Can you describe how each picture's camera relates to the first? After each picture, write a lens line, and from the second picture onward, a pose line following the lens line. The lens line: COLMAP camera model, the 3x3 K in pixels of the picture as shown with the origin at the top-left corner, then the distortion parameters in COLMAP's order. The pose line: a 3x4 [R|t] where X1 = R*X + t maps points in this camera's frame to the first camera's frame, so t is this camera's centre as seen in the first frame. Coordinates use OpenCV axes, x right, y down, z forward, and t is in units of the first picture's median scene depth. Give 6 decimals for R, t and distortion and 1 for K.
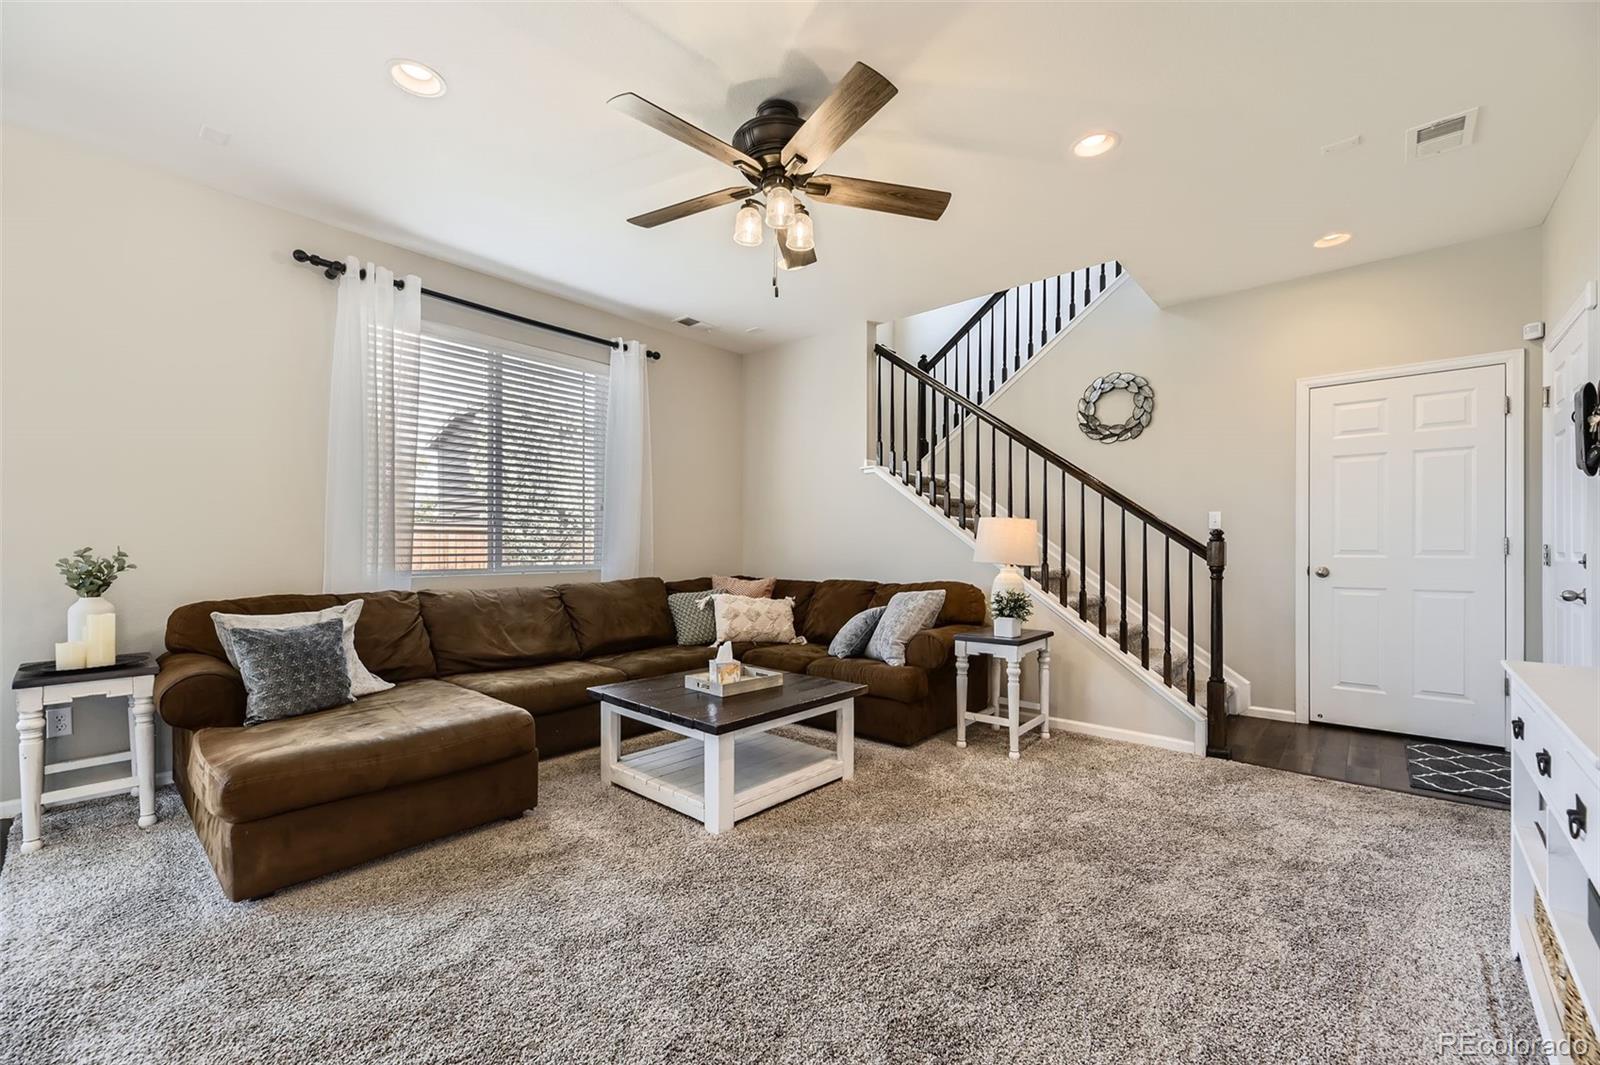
lens RADIAL K [[643.7, 0, 823.9], [0, 643.7, 554.0], [0, 0, 1]] dist [0.001463, 0.000014]
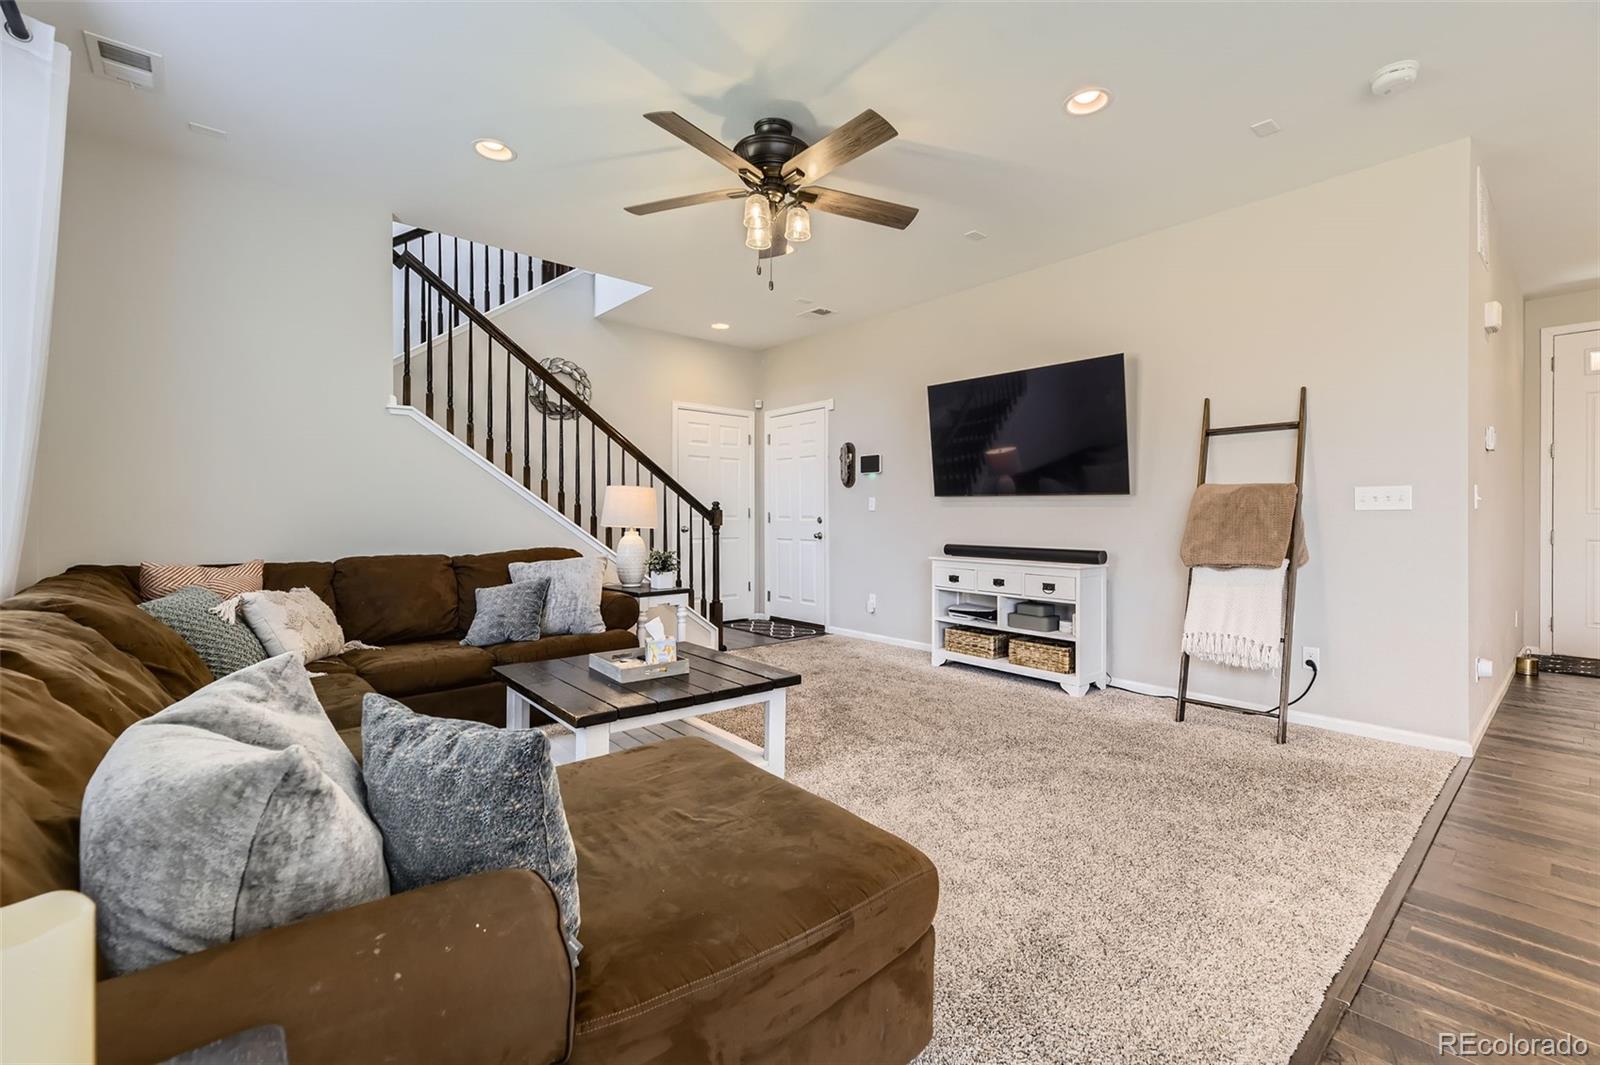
lens RADIAL K [[668.2, 0, 798.7], [0, 668.2, 519.7], [0, 0, 1]] dist [0.002550, 0.000018]
pose [[0.151114, -0.007877, 0.988485, -0.897413], [0.003467, 0.999966, 0.007438, -0.006181], [-0.988510, 0.002303, 0.151136, 0.570893]]
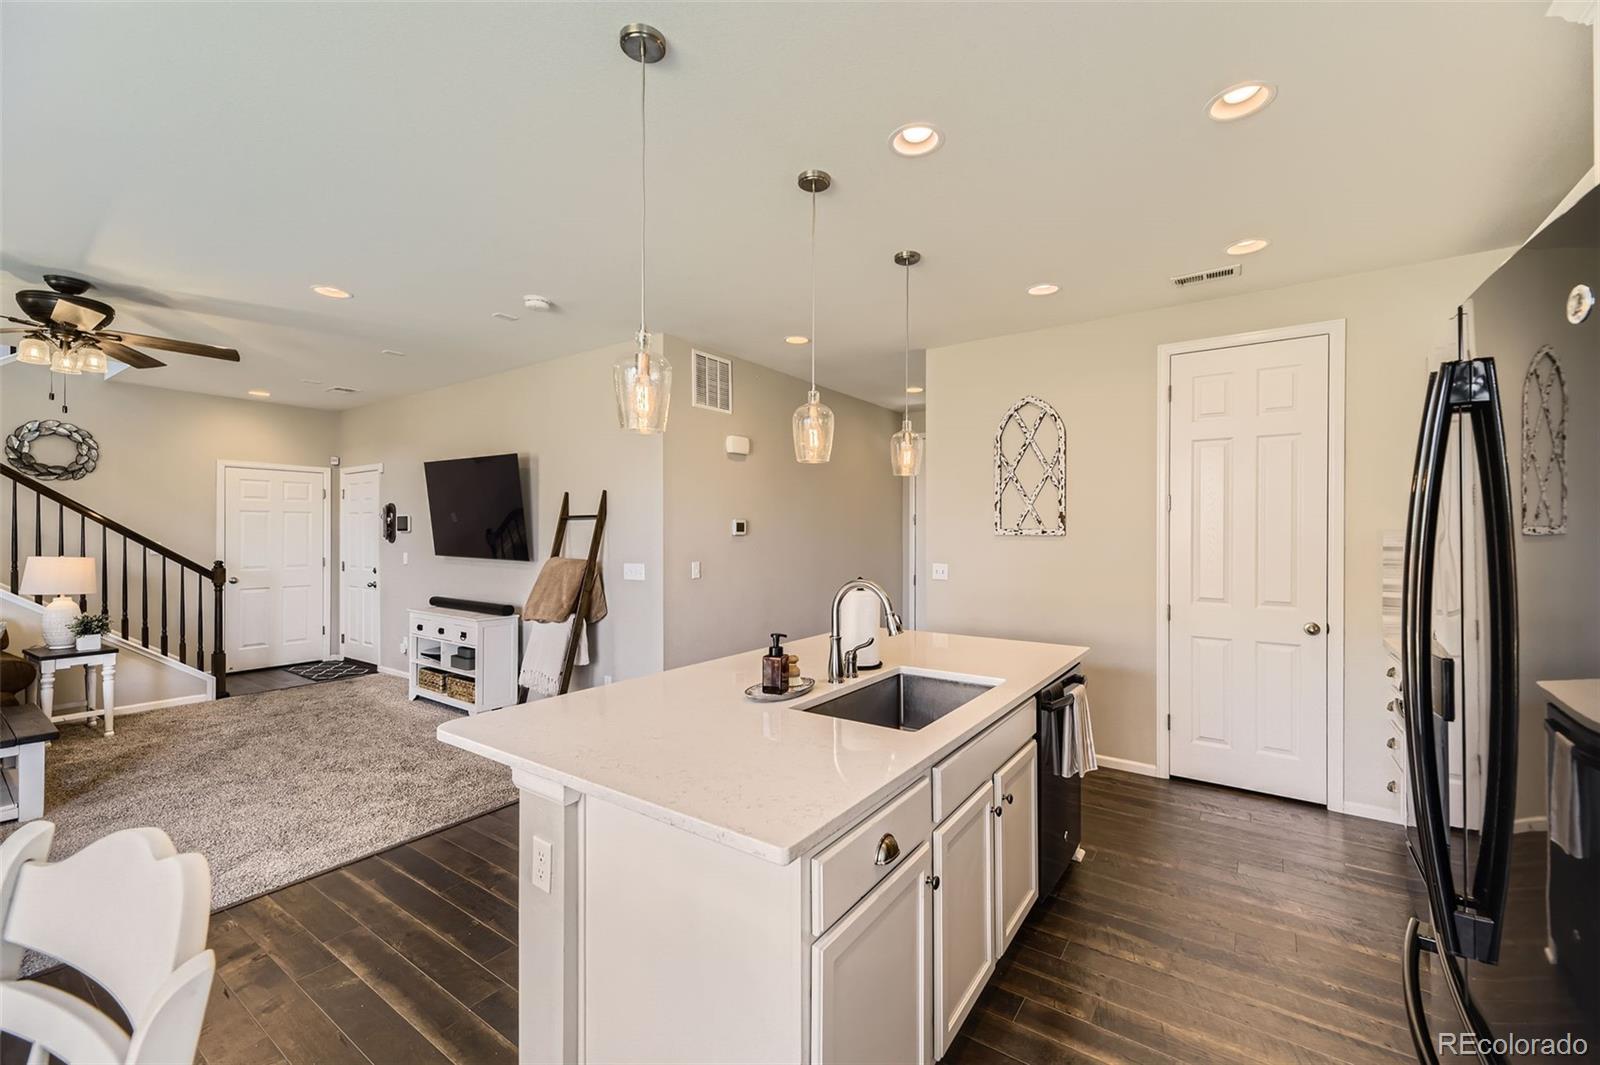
lens RADIAL K [[644.4, 0, 800.0], [0, 644.4, 532.5], [0, 0, 1]] dist [0.000969, 0.000171]
pose [[-0.105866, -0.001031, 0.994380, -1.175012], [0.002290, 0.999997, 0.001280, -0.107514], [-0.994378, 0.002413, -0.105863, -0.297385]]
